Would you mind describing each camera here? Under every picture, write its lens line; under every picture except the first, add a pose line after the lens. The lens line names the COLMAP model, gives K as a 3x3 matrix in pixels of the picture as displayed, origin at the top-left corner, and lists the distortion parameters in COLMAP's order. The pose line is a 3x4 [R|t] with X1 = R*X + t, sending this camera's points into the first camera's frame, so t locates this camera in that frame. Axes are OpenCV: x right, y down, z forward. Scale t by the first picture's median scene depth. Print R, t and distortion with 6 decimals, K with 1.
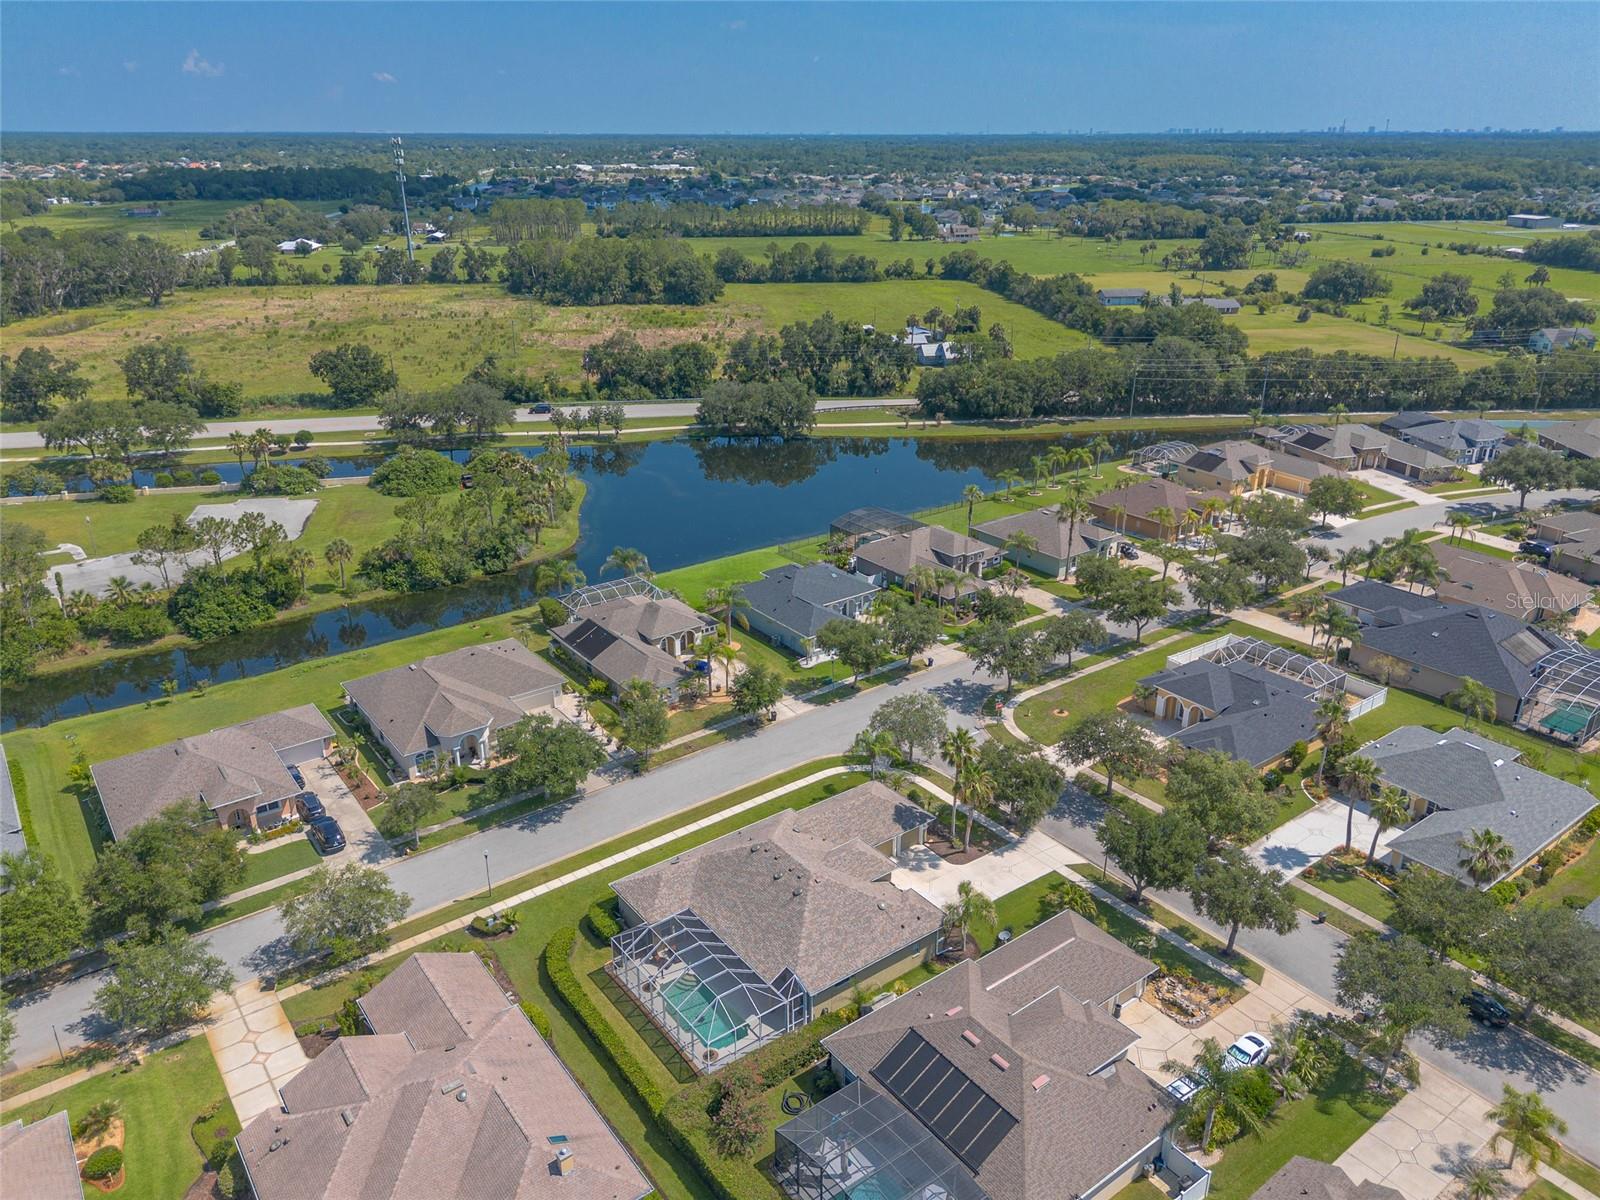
lens RADIAL K [[1140.8, 0, 794.4], [0, 1140.8, 608.9], [0, 0, 1]] dist [0.080880, -0.085740]
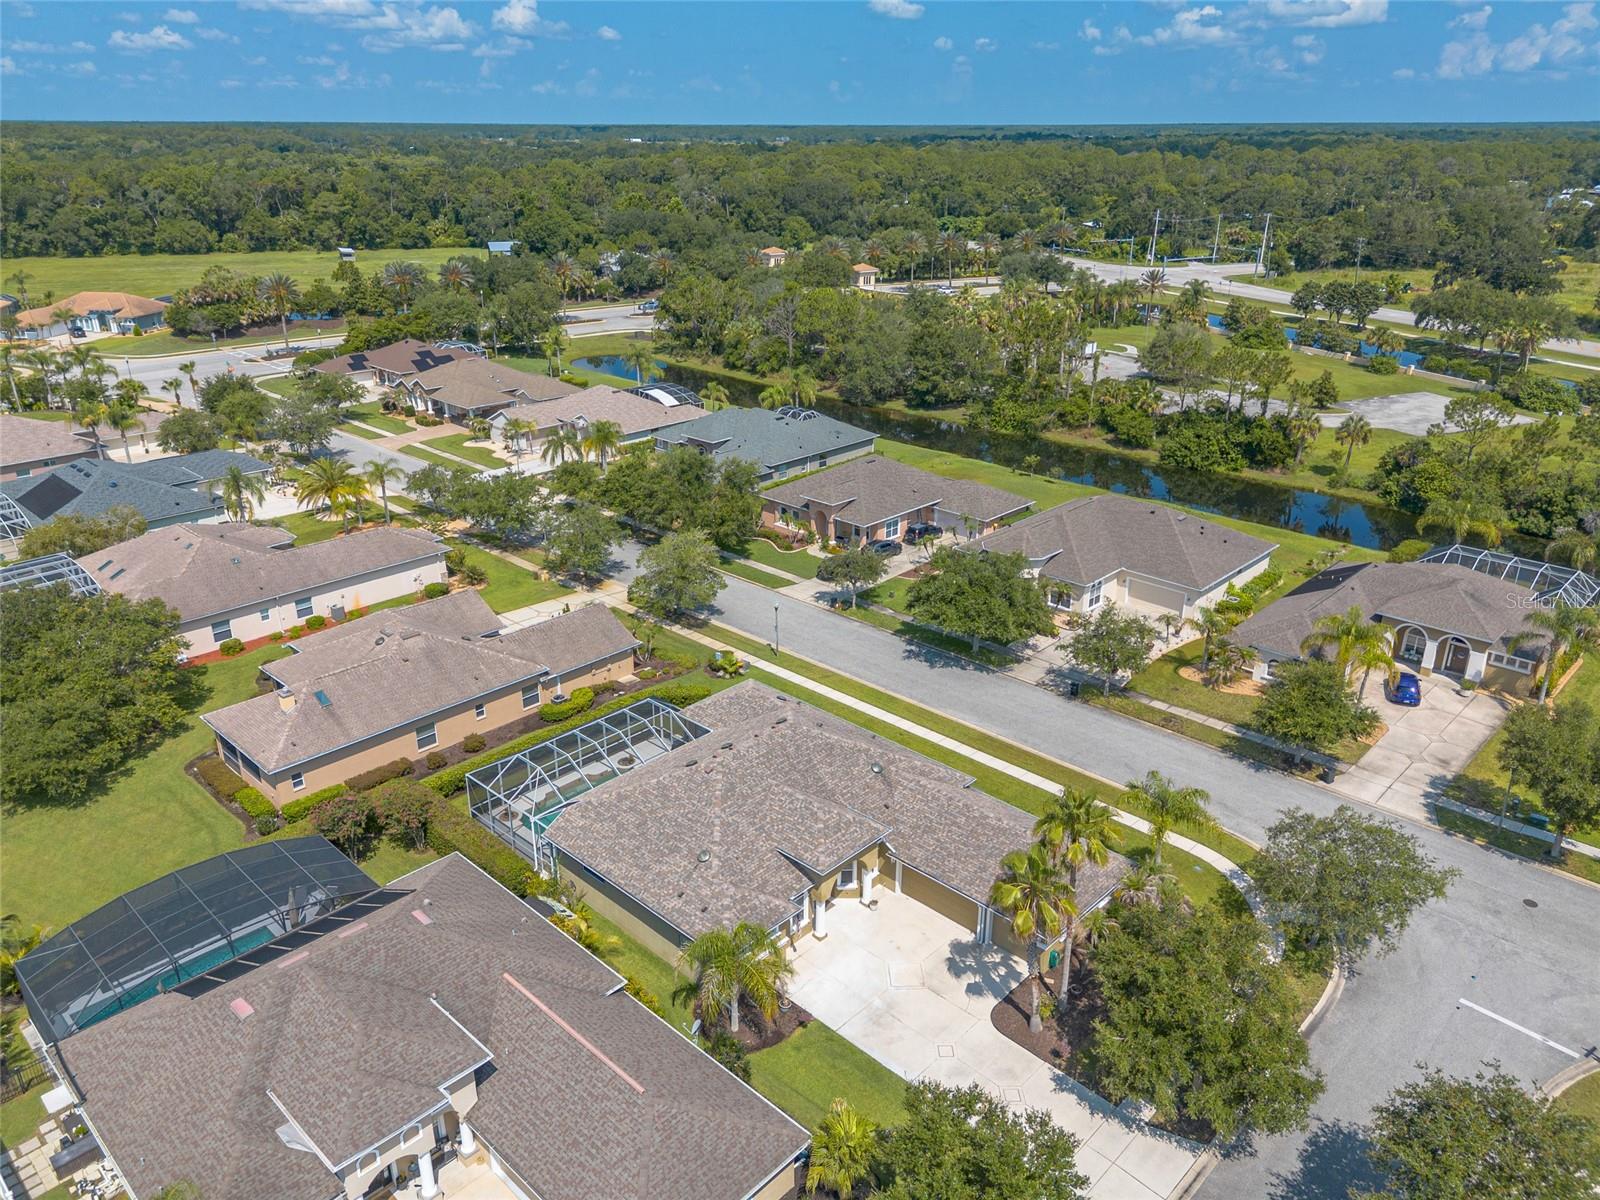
lens RADIAL K [[1140.8, 0, 794.4], [0, 1140.8, 608.9], [0, 0, 1]] dist [0.080880, -0.085740]
pose [[0.161496, 0.385790, -0.908342, 0.313021], [-0.380795, 0.873504, 0.303291, -0.035964], [0.910447, 0.296912, 0.287975, 0.427640]]
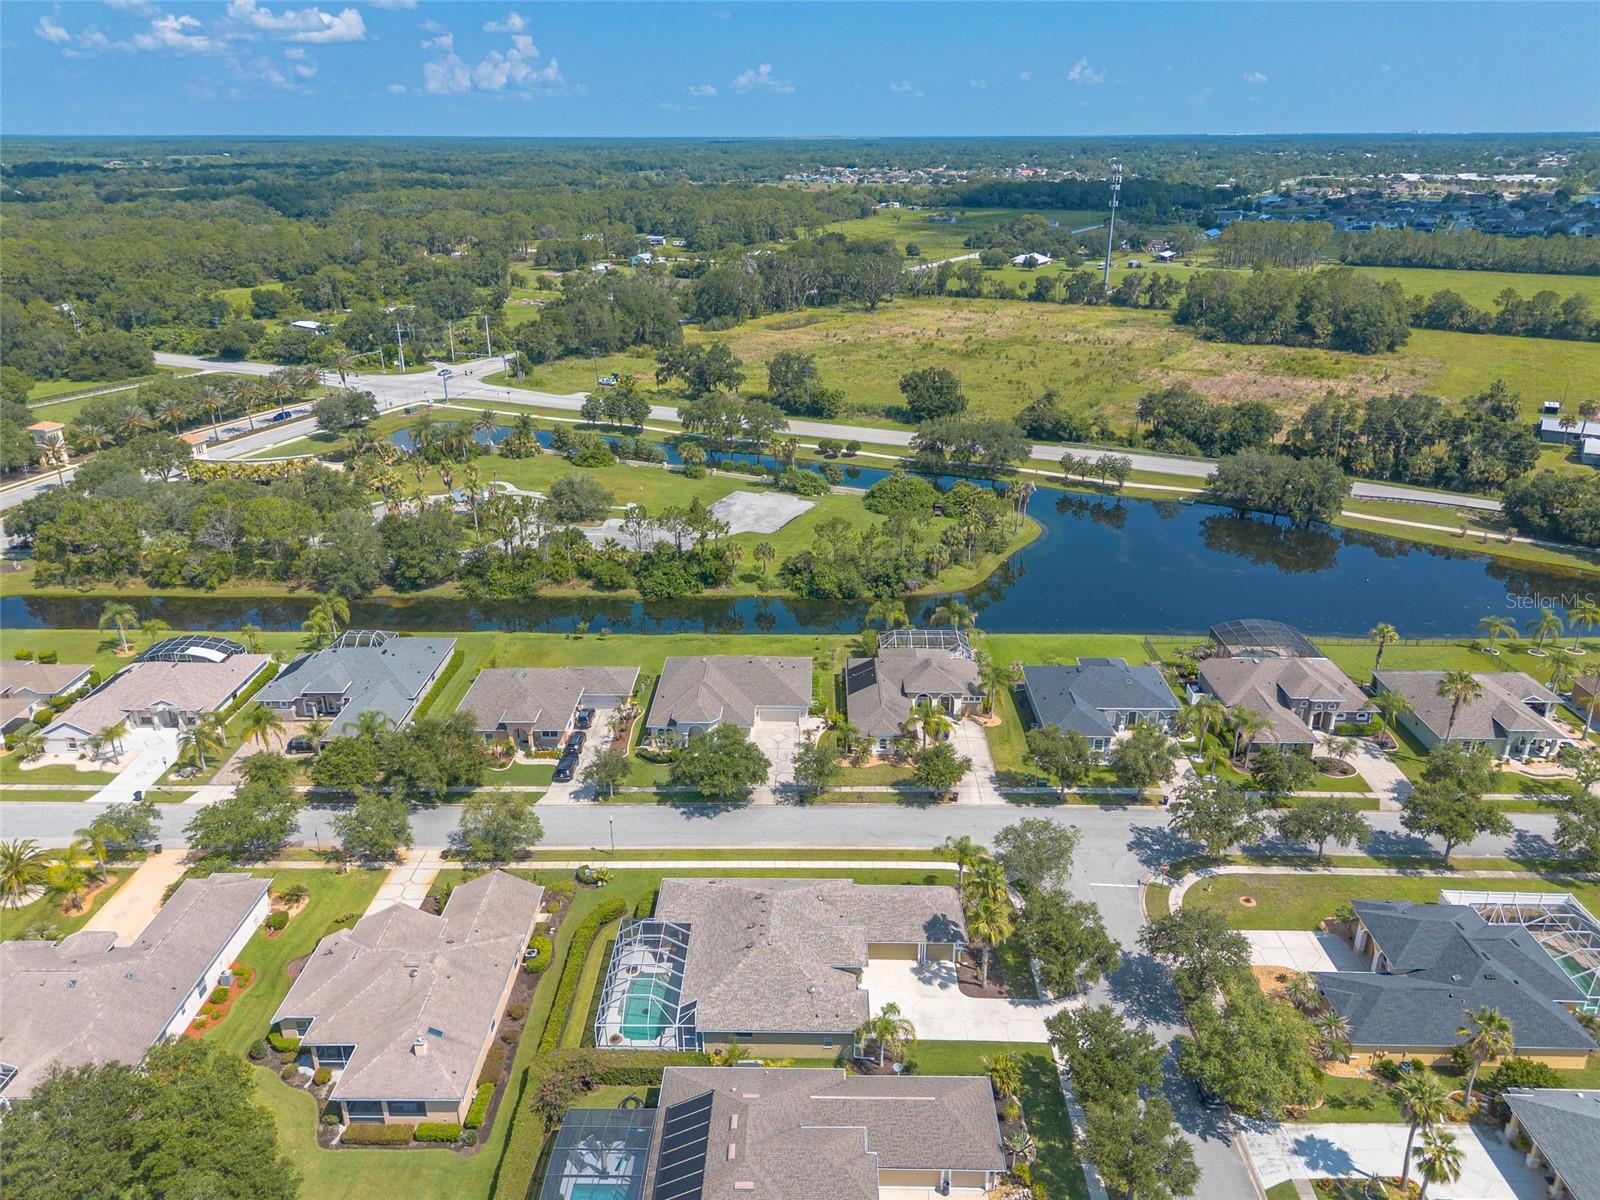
lens RADIAL K [[1140.8, 0, 794.4], [0, 1140.8, 608.9], [0, 0, 1]] dist [0.080880, -0.085740]
pose [[0.789578, 0.234215, -0.567195, 0.306091], [-0.234342, 0.969330, 0.074048, -0.083573], [0.567142, 0.074451, 0.820248, 0.043891]]
